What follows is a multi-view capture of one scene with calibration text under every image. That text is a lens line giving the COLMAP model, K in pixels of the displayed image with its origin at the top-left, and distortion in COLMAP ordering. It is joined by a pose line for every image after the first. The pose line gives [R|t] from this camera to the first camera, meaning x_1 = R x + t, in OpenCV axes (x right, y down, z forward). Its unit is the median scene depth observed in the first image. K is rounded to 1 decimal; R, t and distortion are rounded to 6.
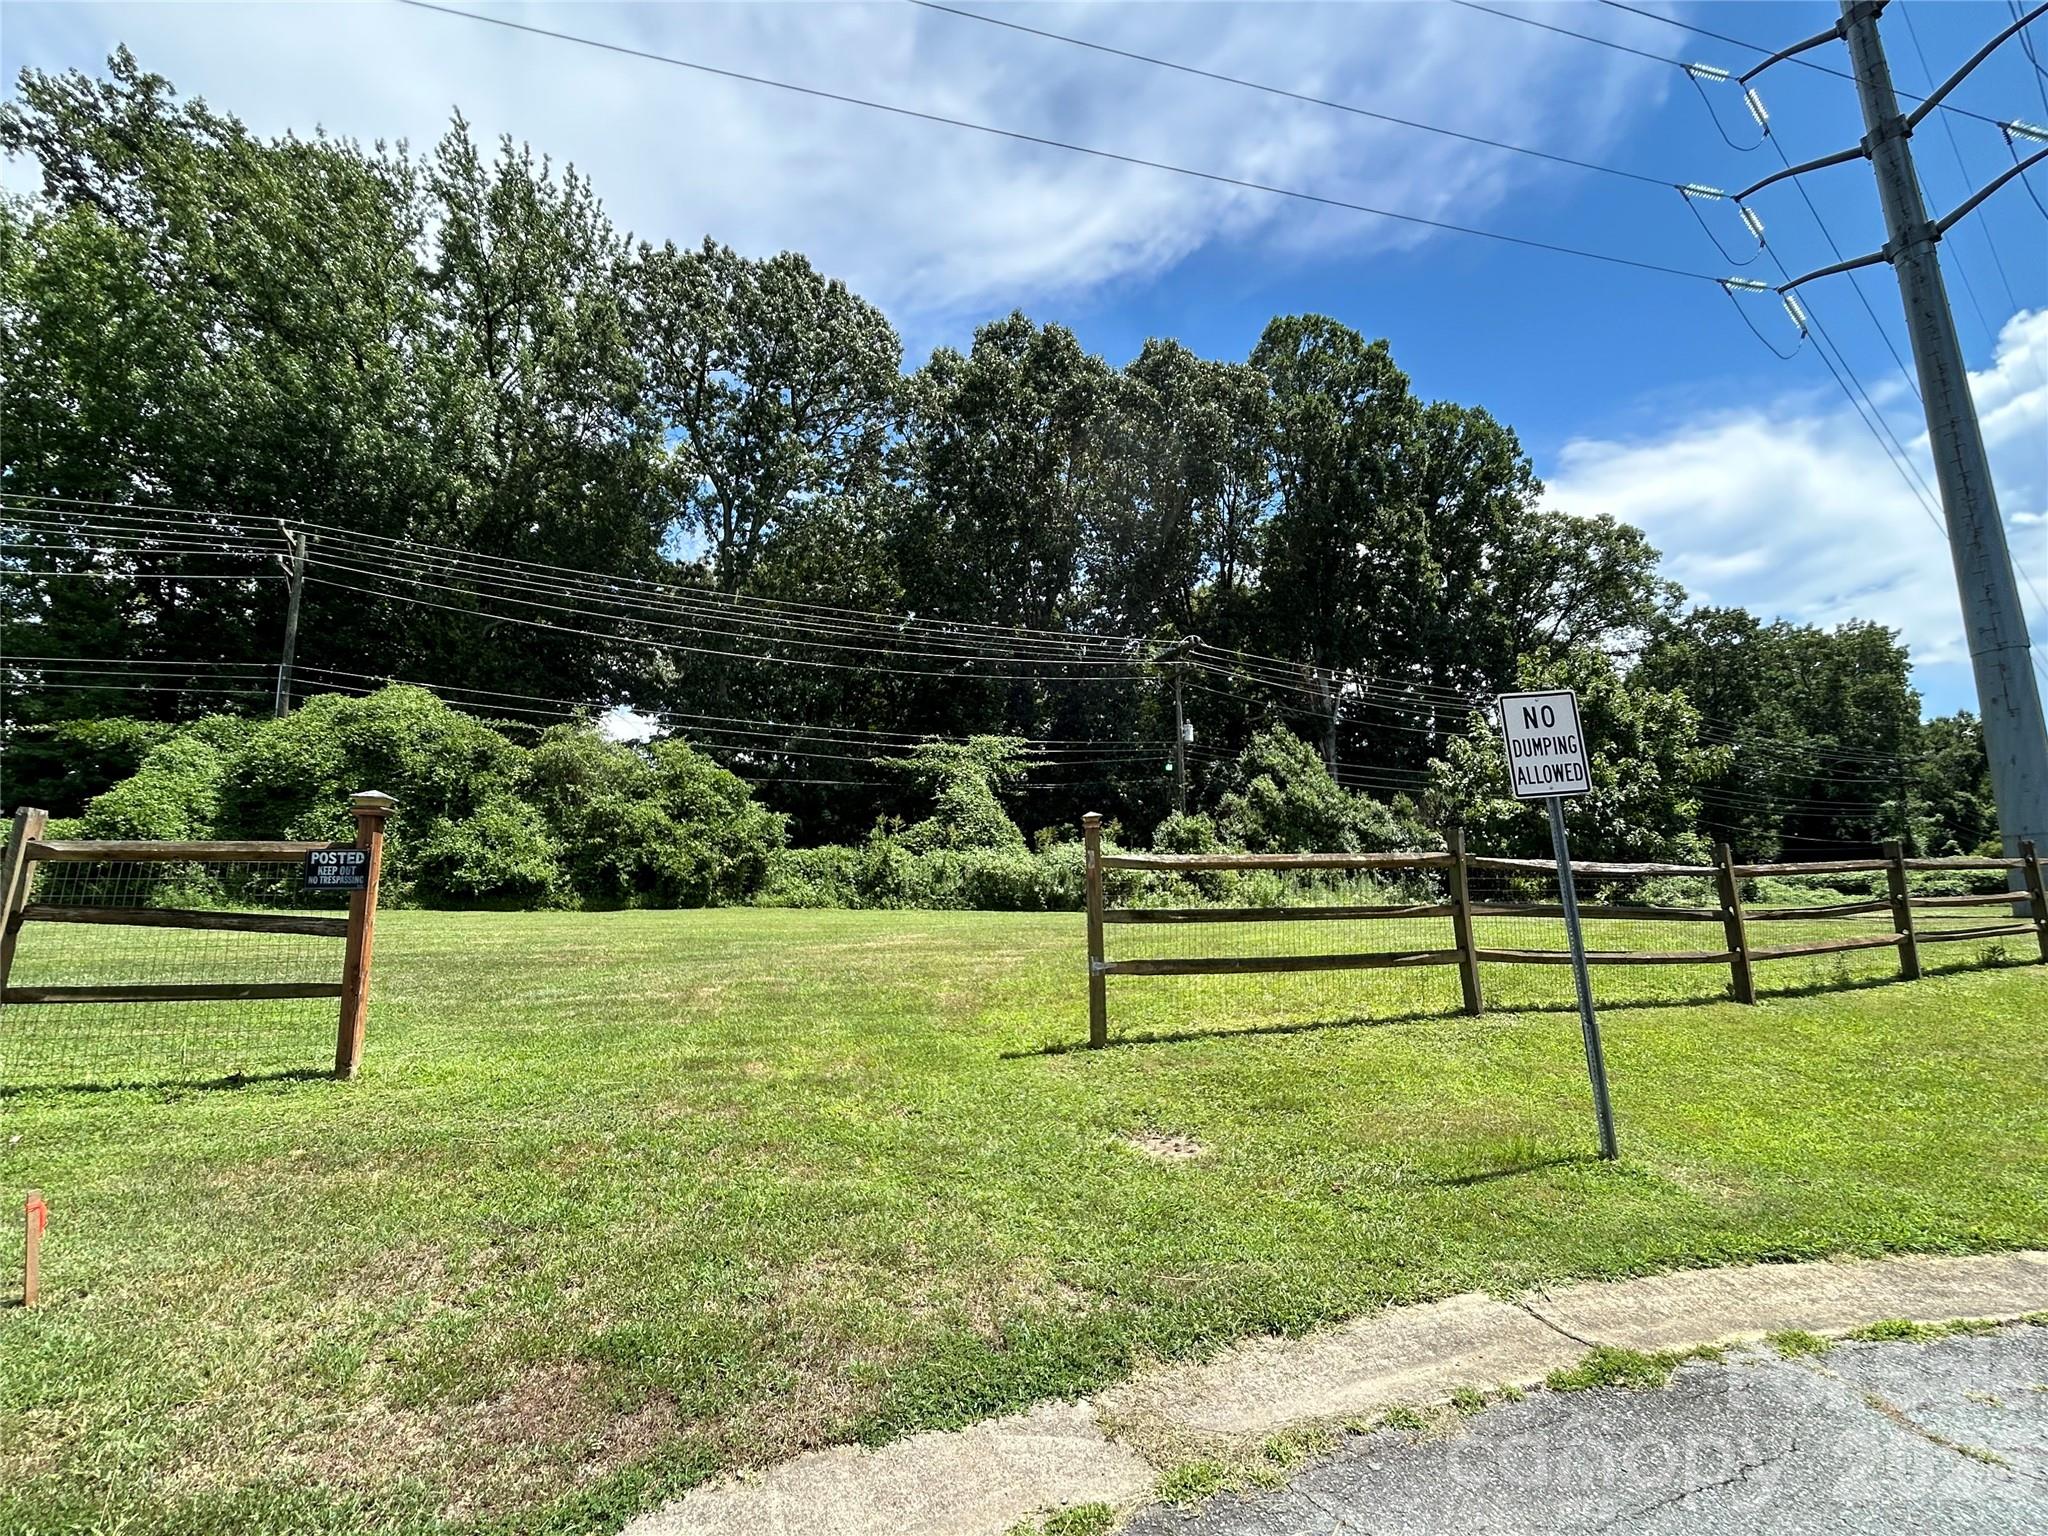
lens RADIAL K [[948.2, 0, 1024.0], [0, 948.2, 768.0], [0, 0, 1]] dist [0.000725, -0.005266]
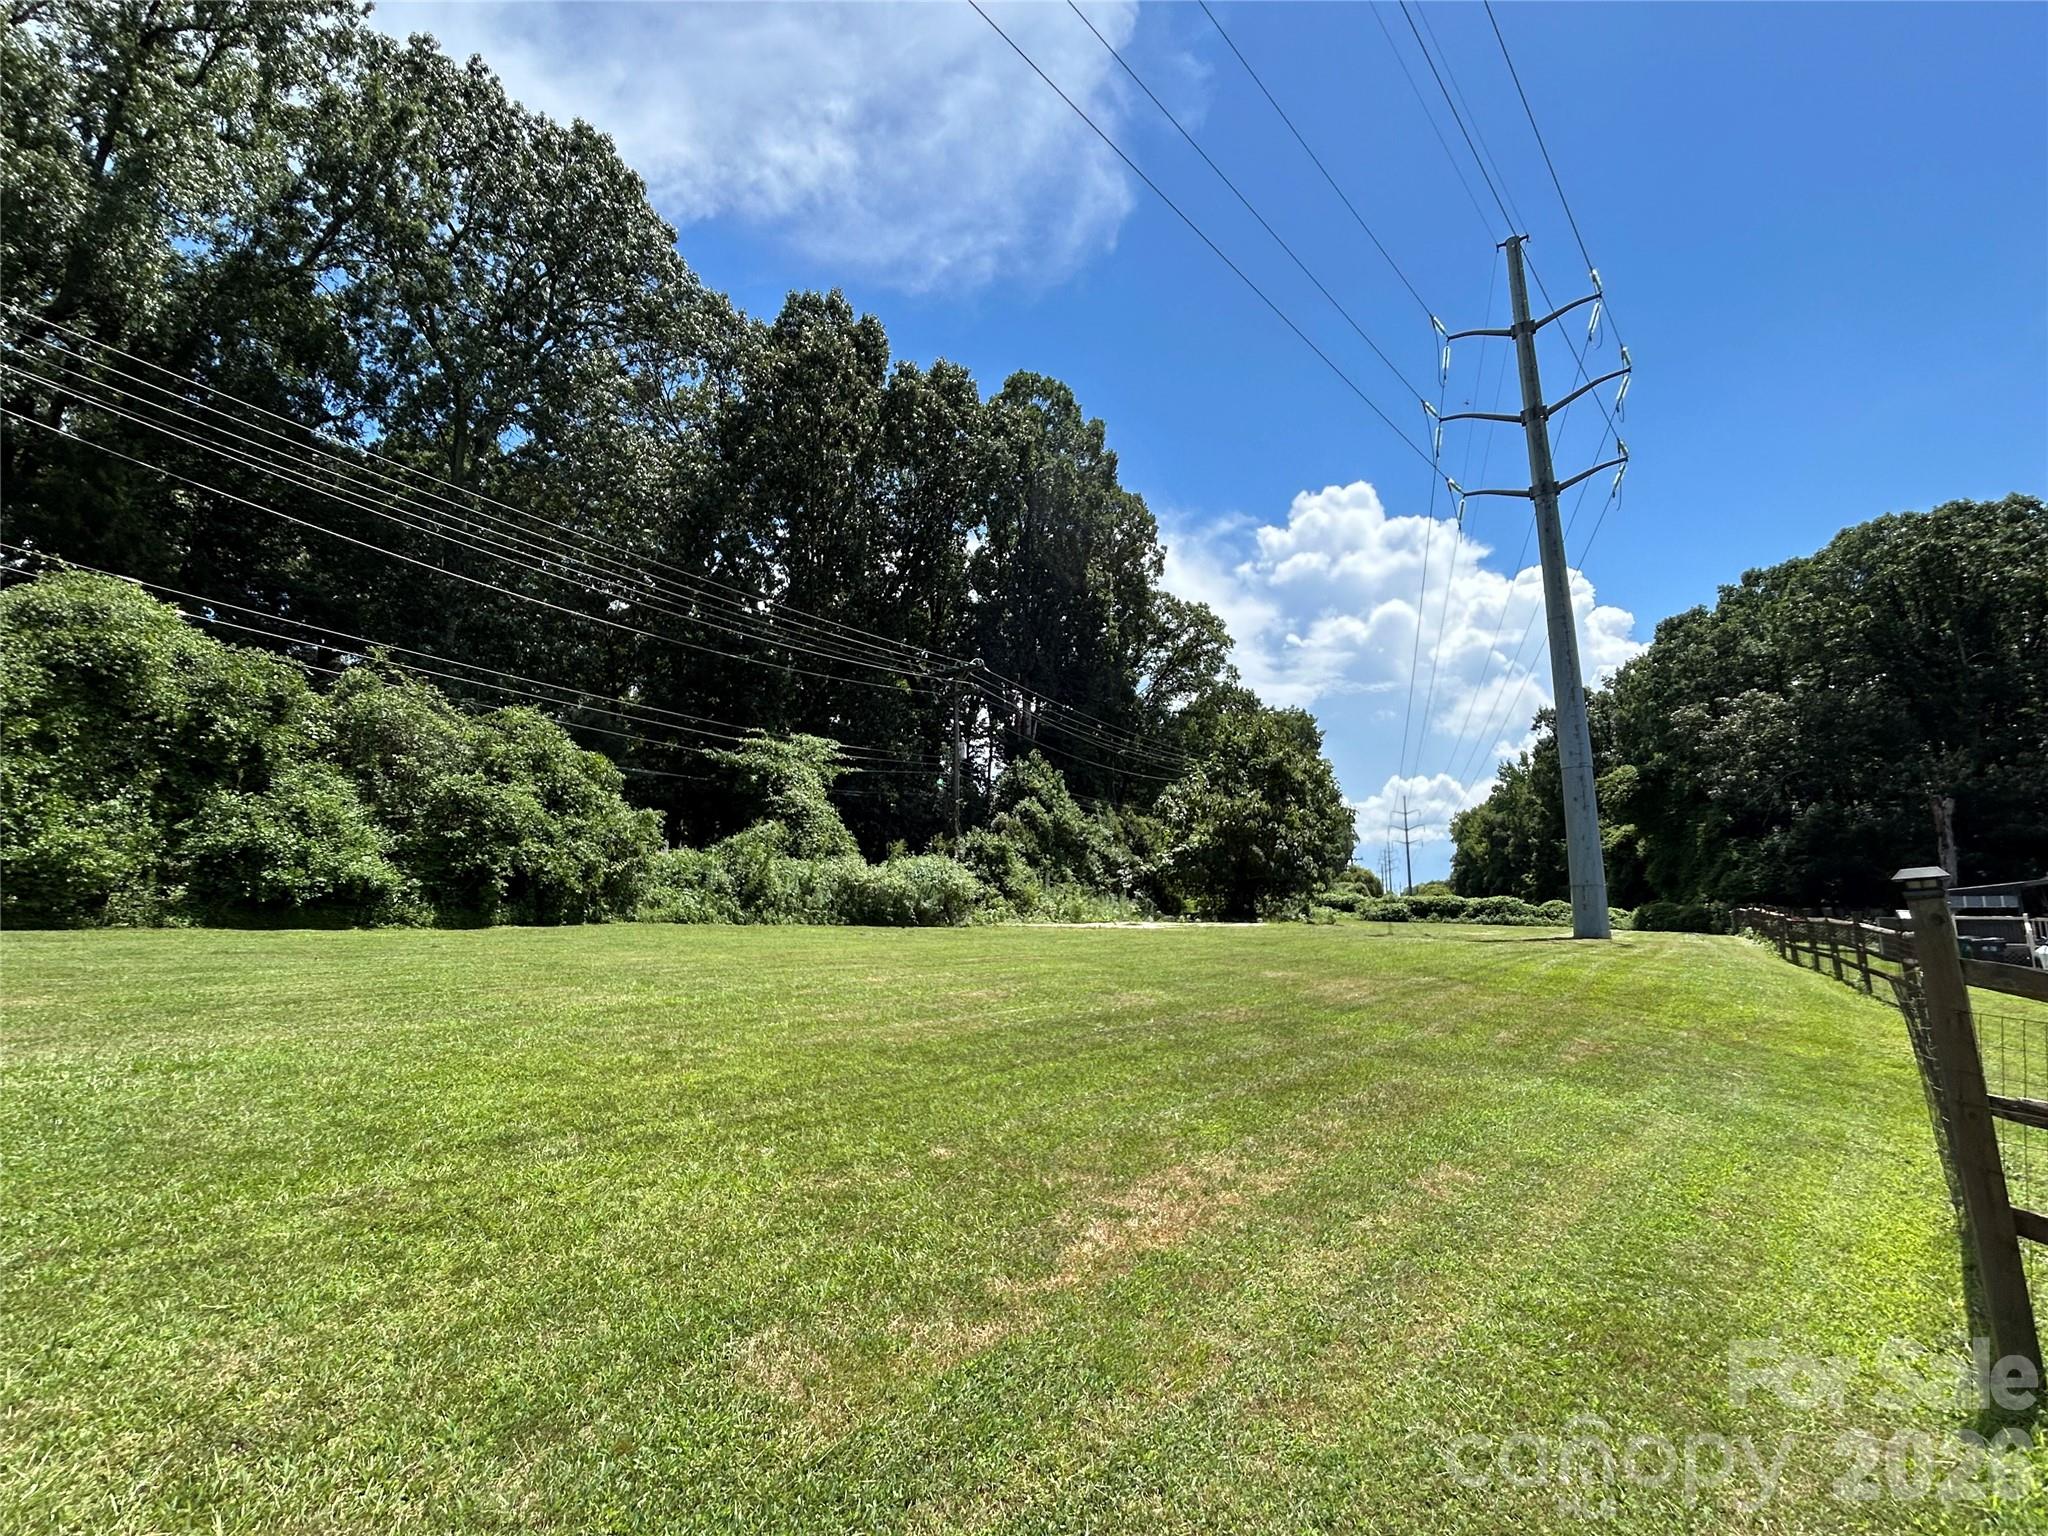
lens RADIAL K [[948.2, 0, 1024.0], [0, 948.2, 768.0], [0, 0, 1]] dist [0.000725, -0.005266]
pose [[0.843178, 0.091811, 0.529737, -0.418459], [-0.093921, 0.995314, -0.023010, -0.000820], [-0.529367, -0.030352, 0.847850, 0.109137]]
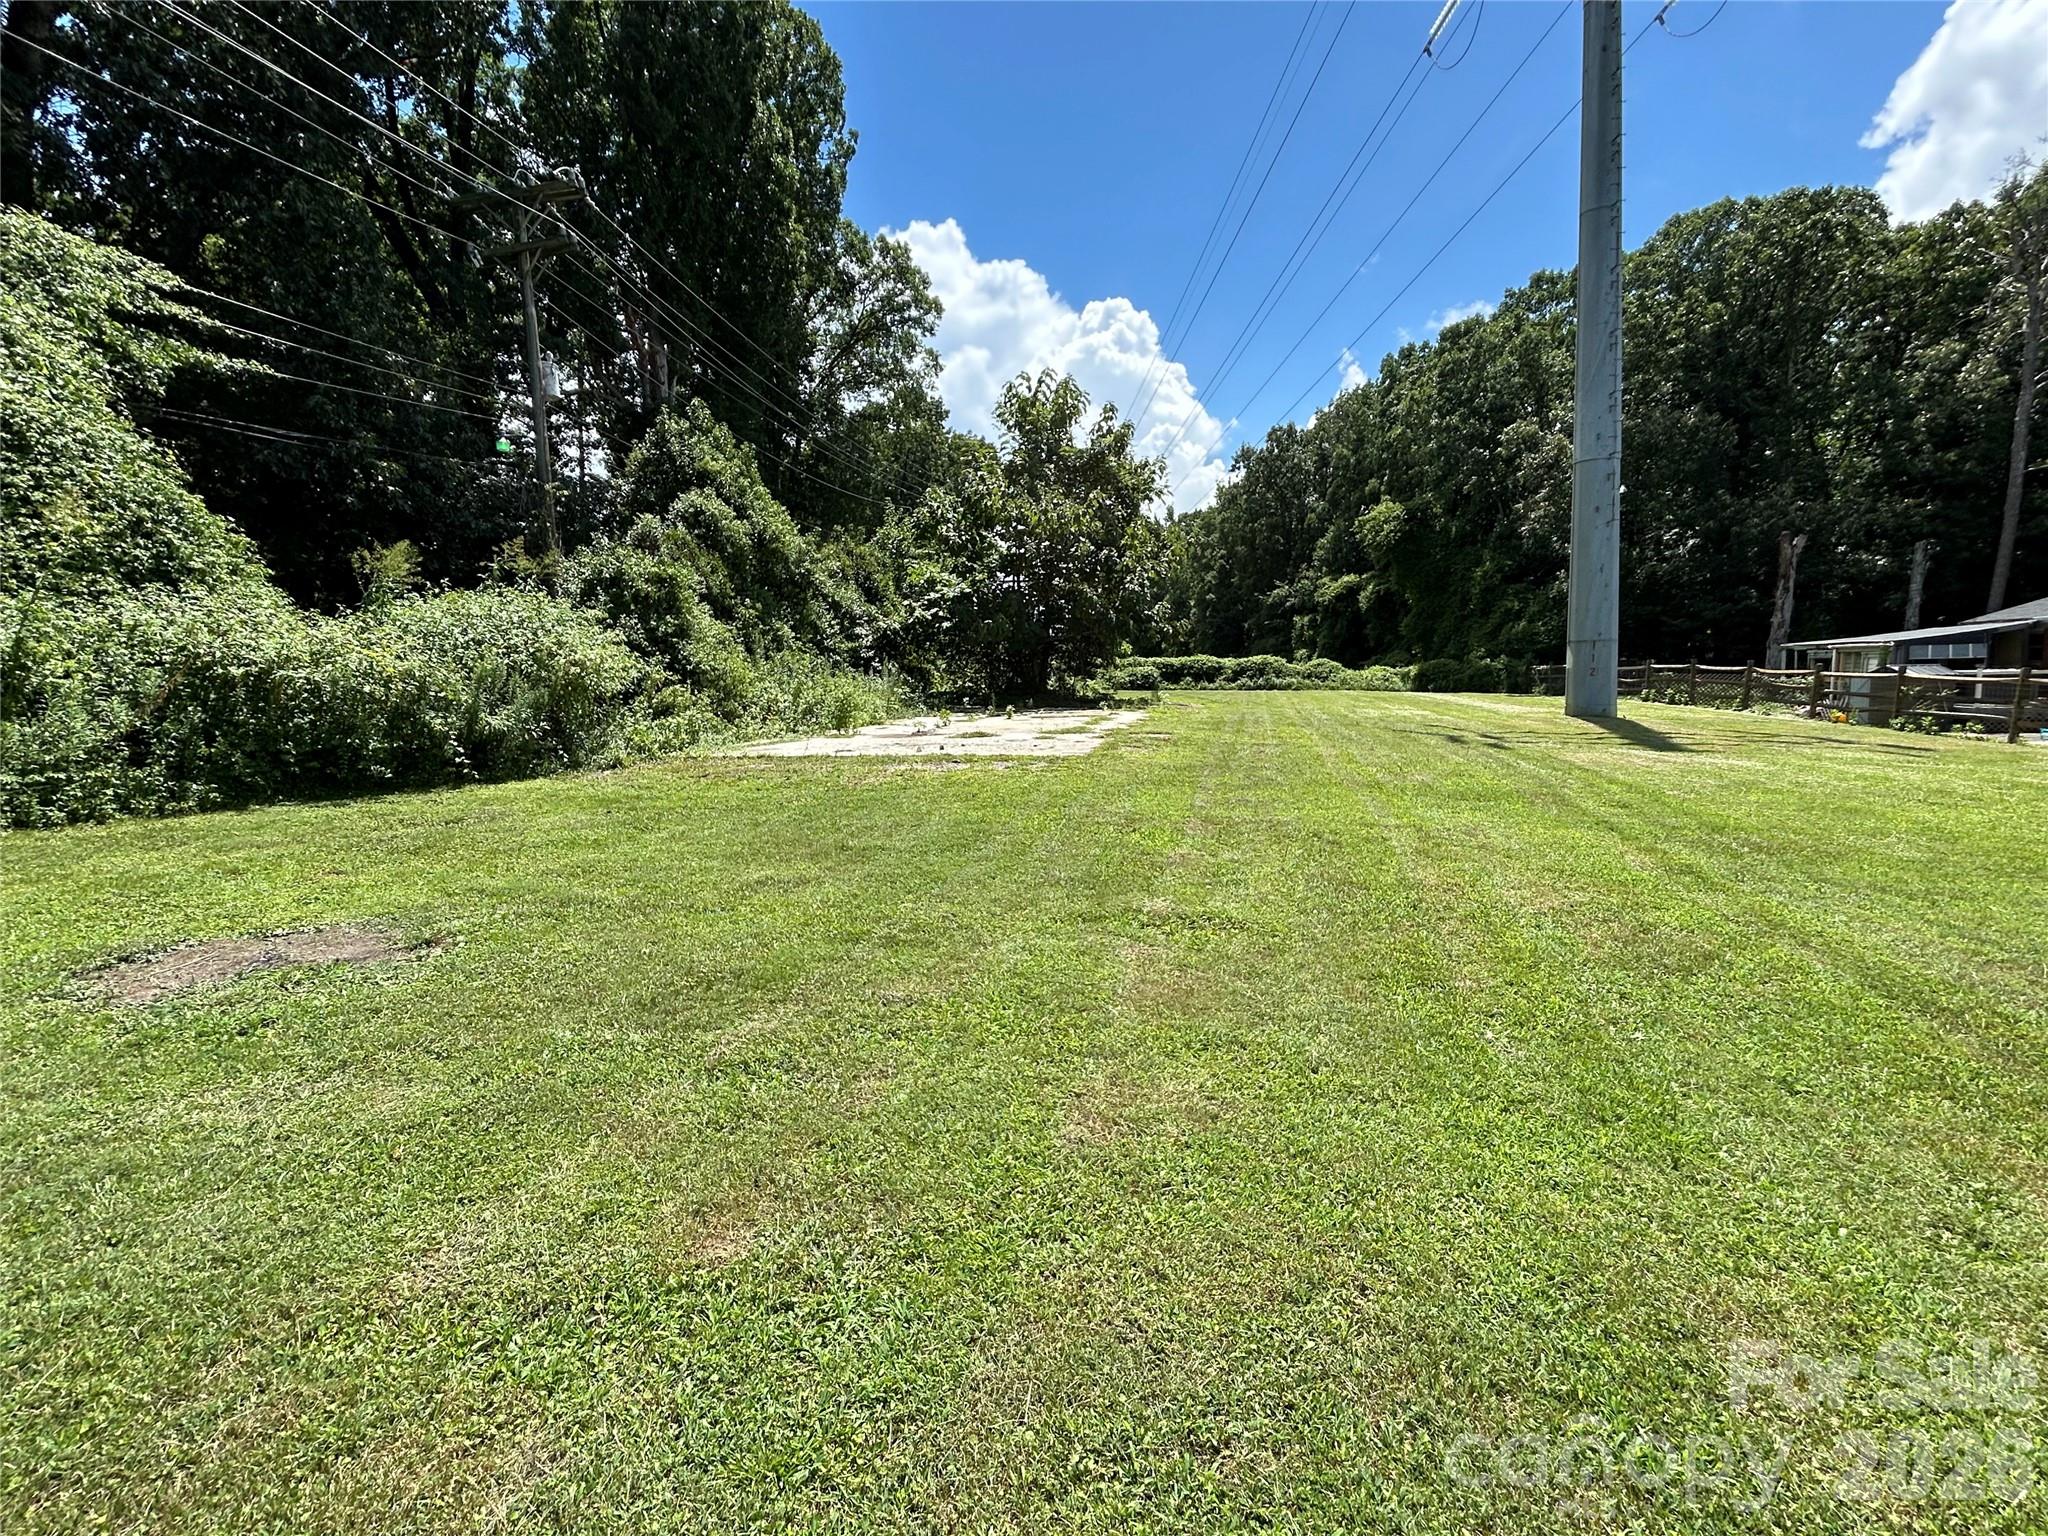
lens RADIAL K [[948.2, 0, 1024.0], [0, 948.2, 768.0], [0, 0, 1]] dist [0.000725, -0.005266]
pose [[0.561374, -0.092047, 0.822427, -0.149697], [-0.106566, 0.977480, 0.182141, 0.059044], [-0.820672, -0.189893, 0.538923, 0.642465]]
